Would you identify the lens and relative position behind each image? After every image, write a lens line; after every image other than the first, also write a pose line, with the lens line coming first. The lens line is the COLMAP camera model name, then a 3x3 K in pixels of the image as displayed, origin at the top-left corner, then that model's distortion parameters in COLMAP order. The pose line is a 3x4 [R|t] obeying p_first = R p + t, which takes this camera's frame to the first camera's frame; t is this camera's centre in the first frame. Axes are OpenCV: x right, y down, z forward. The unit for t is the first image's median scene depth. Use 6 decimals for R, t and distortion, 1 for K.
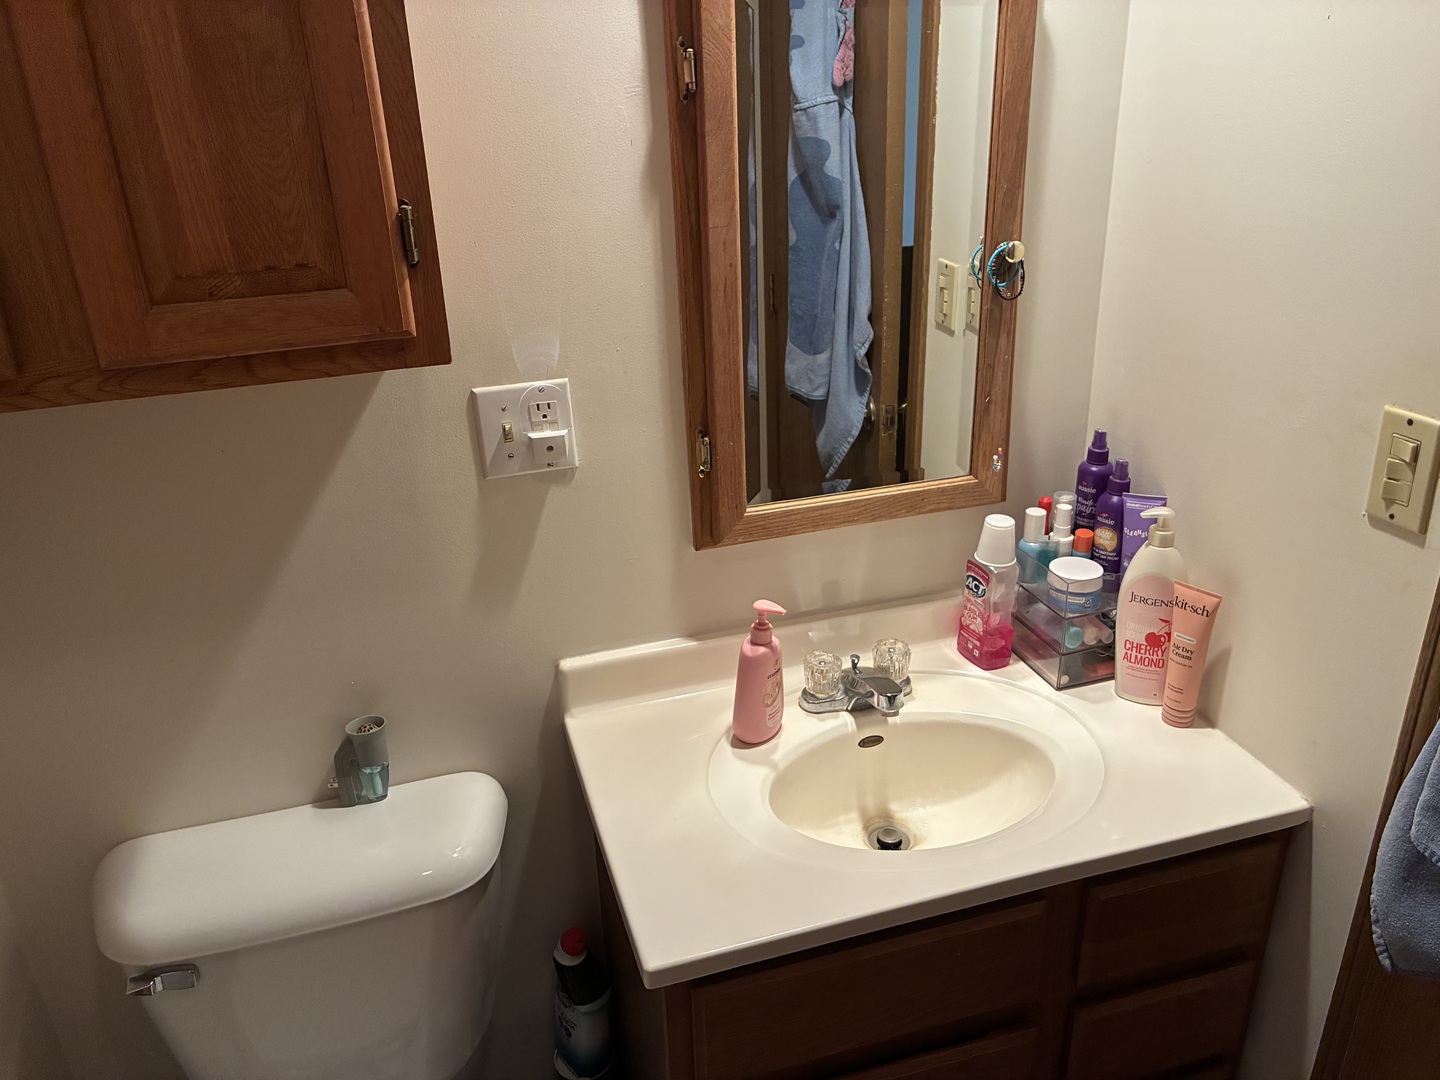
lens RADIAL K [[1090.8, 0, 719.3], [0, 1090.8, 537.2], [0, 0, 1]] dist [0.014469, -0.008526]
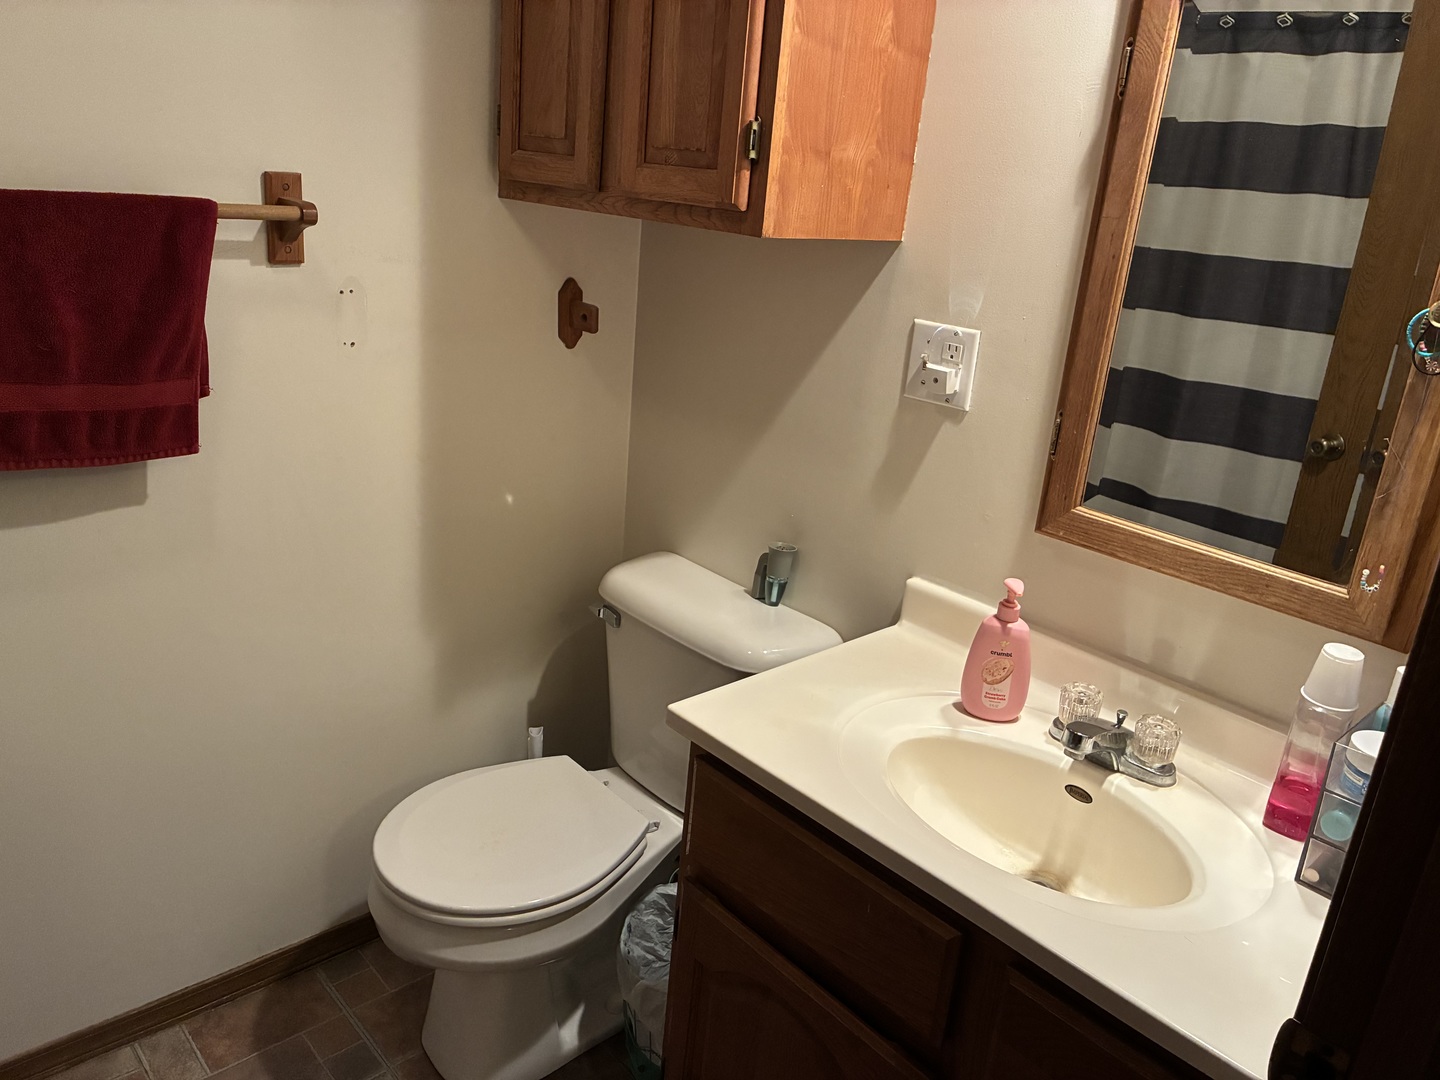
lens RADIAL K [[1090.8, 0, 718.8], [0, 1090.8, 540.1], [0, 0, 1]] dist [0.014469, -0.008526]
pose [[0.424520, 0.363414, -0.829285, 0.752468], [-0.452321, 0.878554, 0.153456, -0.004146], [0.784339, 0.309957, 0.537344, 0.223064]]
